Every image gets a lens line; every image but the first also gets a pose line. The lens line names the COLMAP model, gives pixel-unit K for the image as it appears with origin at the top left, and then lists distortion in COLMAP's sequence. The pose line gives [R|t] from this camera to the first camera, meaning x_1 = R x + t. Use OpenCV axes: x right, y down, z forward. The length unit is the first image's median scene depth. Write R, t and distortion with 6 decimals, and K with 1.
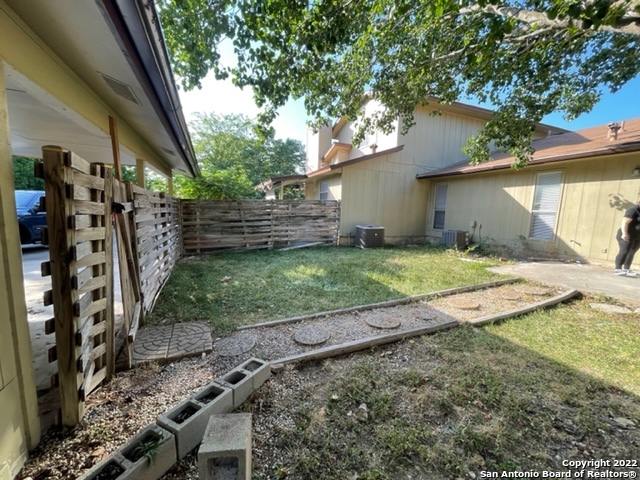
lens RADIAL K [[258.0, 0, 321.0], [0, 258.0, 239.7], [0, 0, 1]] dist [0.007574, -0.000545]
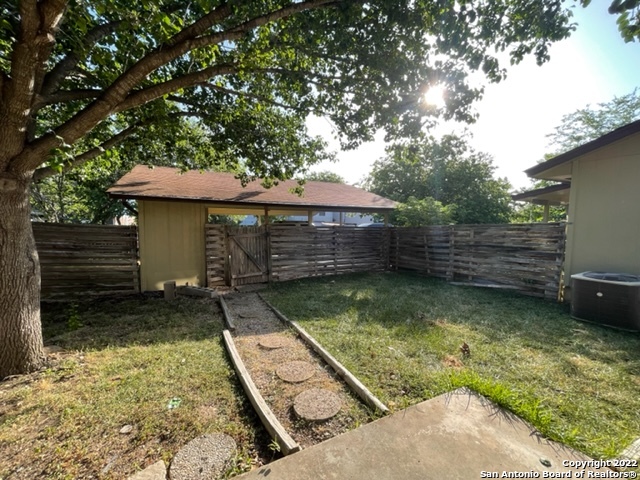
lens RADIAL K [[258.0, 0, 320.6], [0, 258.0, 237.9], [0, 0, 1]] dist [0.007574, -0.000545]
pose [[0.027105, 0.021860, -0.999394, 0.688351], [-0.126121, 0.991846, 0.018275, -0.068727], [0.991644, 0.125550, 0.029641, 0.510320]]
